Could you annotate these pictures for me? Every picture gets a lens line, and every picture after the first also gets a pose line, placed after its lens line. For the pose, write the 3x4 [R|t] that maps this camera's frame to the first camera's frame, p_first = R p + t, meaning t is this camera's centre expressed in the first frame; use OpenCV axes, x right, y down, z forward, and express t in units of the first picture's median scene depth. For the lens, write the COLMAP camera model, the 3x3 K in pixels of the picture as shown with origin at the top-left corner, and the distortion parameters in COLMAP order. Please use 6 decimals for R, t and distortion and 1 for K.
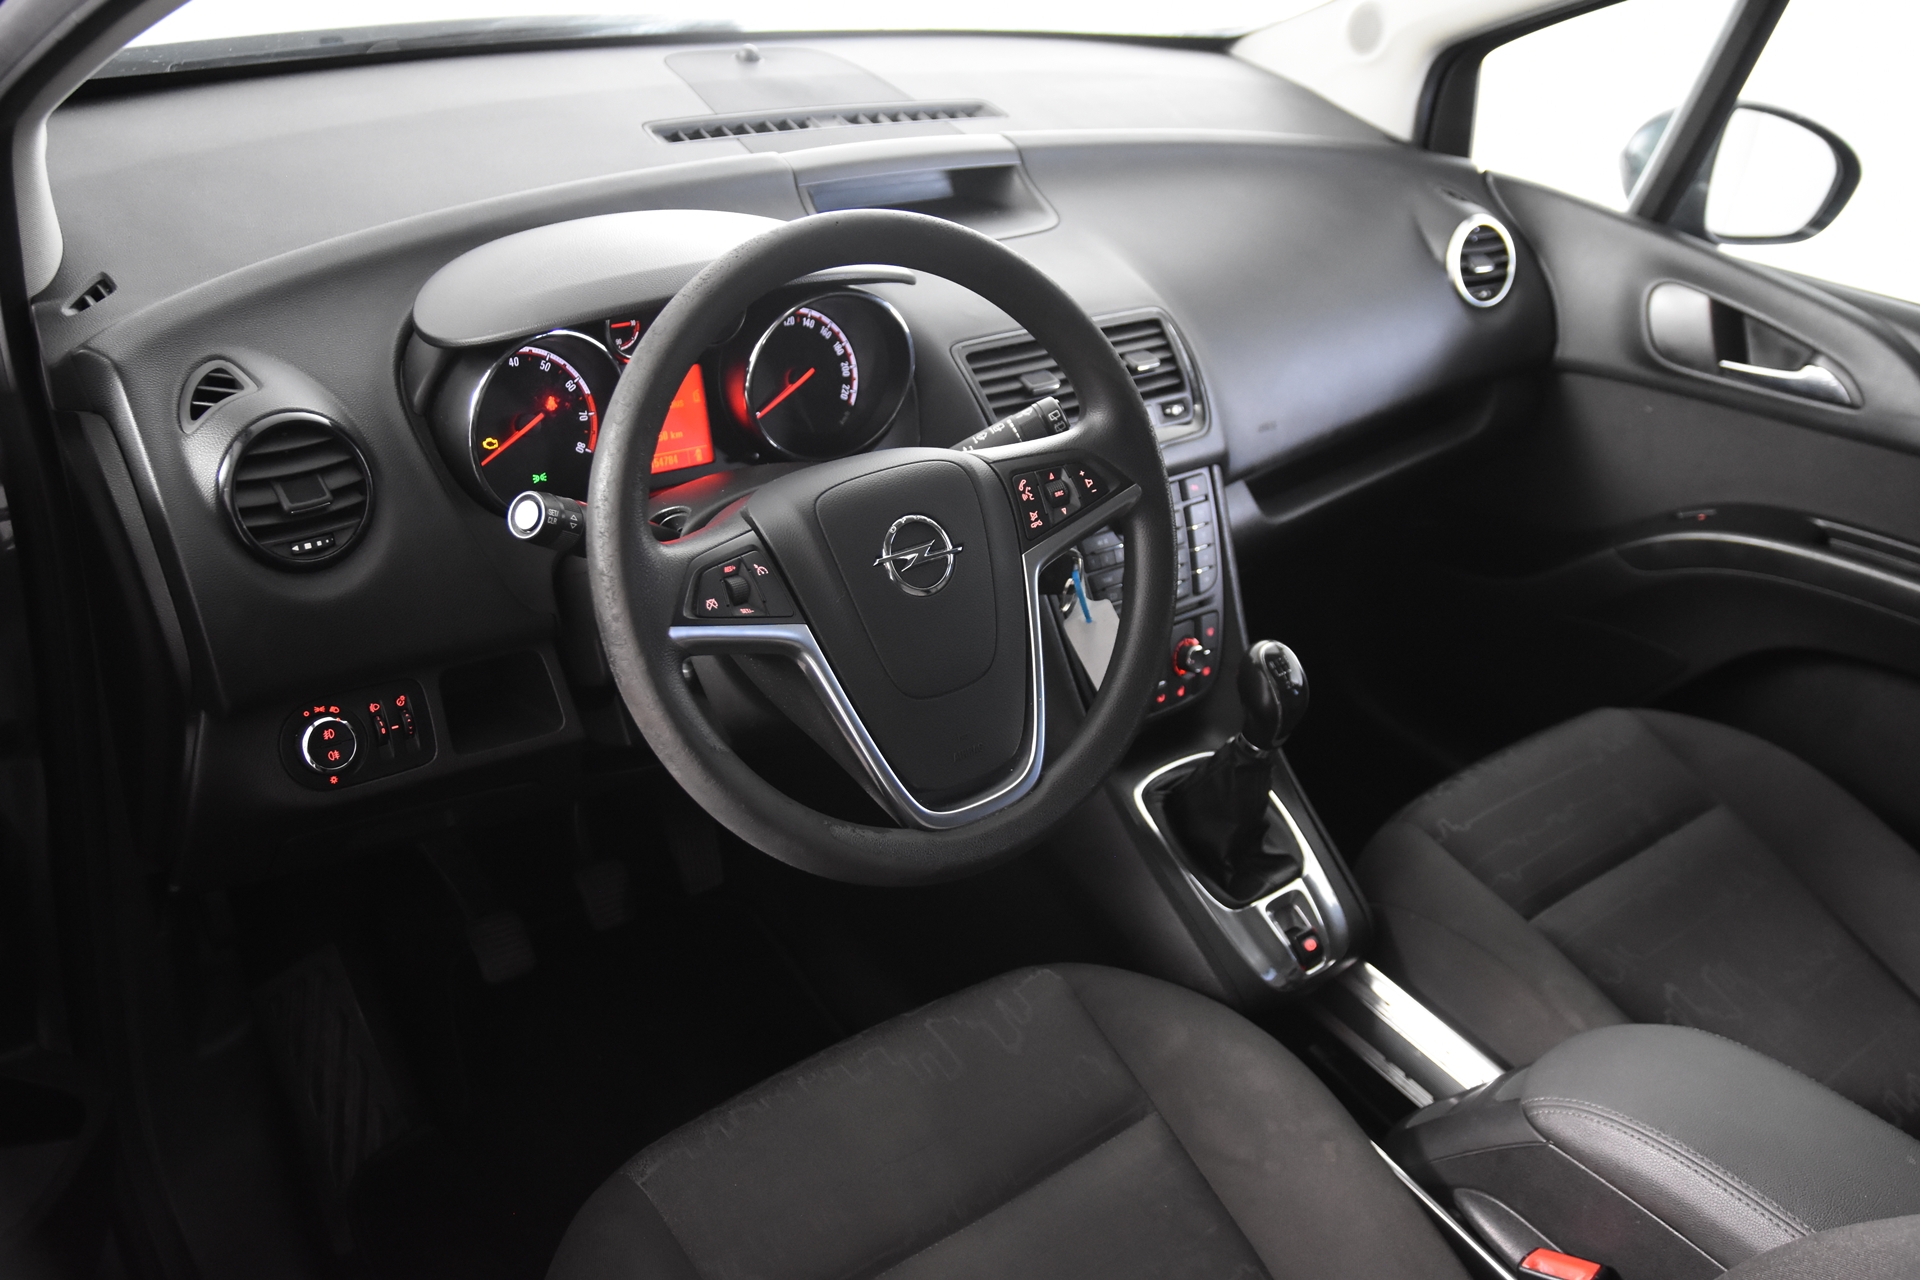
lens RADIAL K [[1601.9, 0, 960.1], [0, 1601.9, 655.9], [0, 0, 1]] dist [-0.108438, 0.116015]
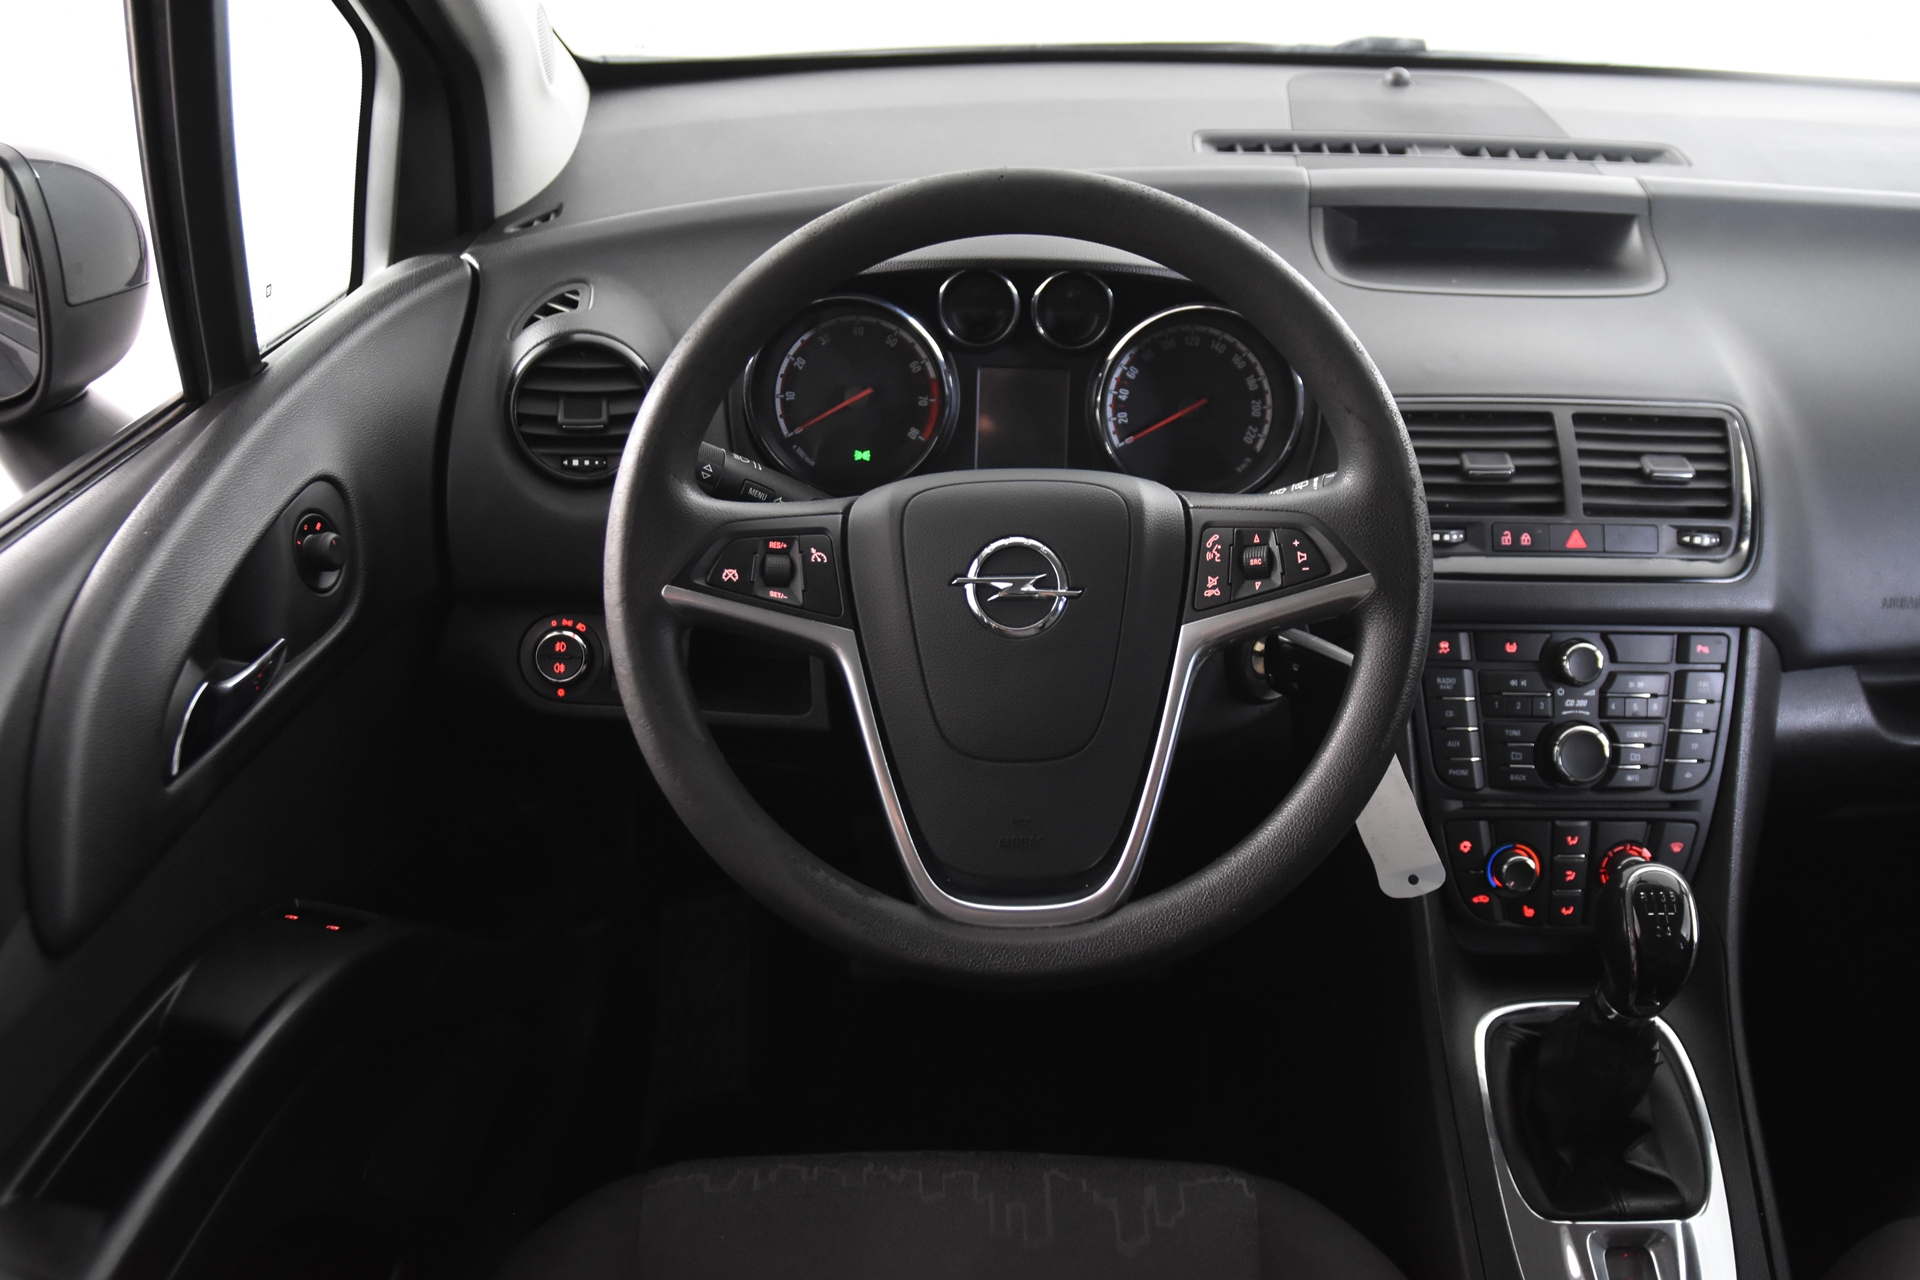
lens RADIAL K [[1601.9, 0, 959.6], [0, 1601.9, 642.4], [0, 0, 1]] dist [-0.108438, 0.116015]
pose [[0.777611, 0.224065, -0.587466, 0.329613], [-0.267757, 0.963398, 0.013028, -0.029108], [0.568883, 0.147168, 0.809144, 0.246474]]
